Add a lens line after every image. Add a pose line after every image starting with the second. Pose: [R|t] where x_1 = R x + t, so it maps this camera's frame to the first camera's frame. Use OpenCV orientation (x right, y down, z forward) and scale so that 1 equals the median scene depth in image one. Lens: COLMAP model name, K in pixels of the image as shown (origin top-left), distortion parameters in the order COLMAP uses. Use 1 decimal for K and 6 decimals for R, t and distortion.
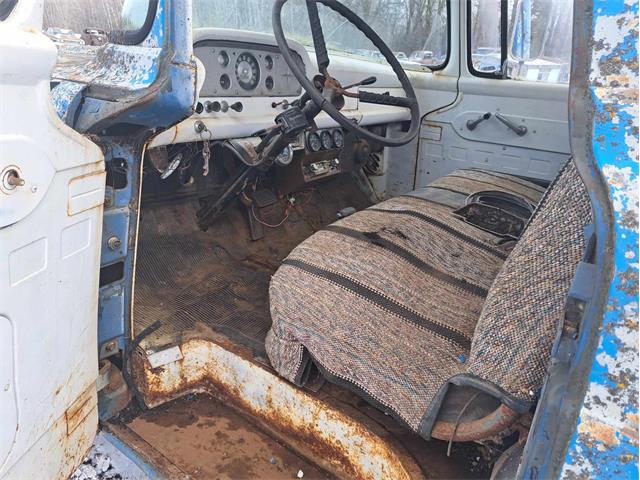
lens RADIAL K [[458.5, 0, 320.0], [0, 458.5, 240.0], [0, 0, 1]] dist [0.079463, -0.084741]
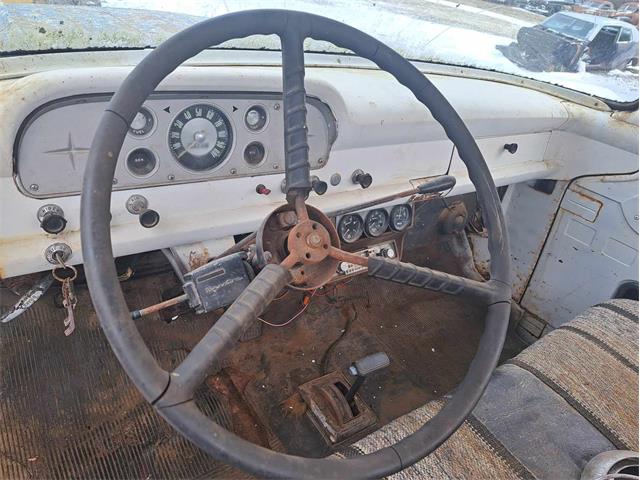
lens RADIAL K [[458.5, 0, 320.0], [0, 458.5, 240.0], [0, 0, 1]] dist [0.079463, -0.084741]
pose [[0.940113, 0.231795, -0.249916, 0.128518], [-0.198079, 0.968192, 0.152870, -0.348352], [0.277401, -0.094212, 0.956124, 0.502384]]
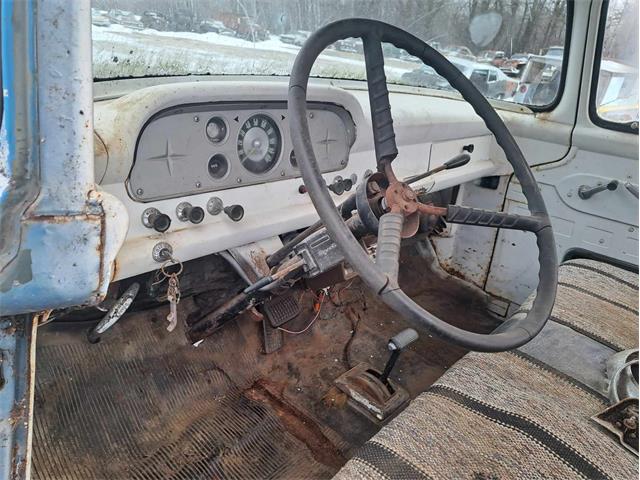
lens RADIAL K [[461.2, 0, 328.3], [0, 461.2, 246.4], [0, 0, 1]] dist [0.082971, -0.102201]
pose [[0.994781, 0.069773, -0.074451, -0.011393], [-0.067538, 0.997199, 0.032128, -0.247944], [0.076484, -0.026932, 0.996707, 0.382141]]
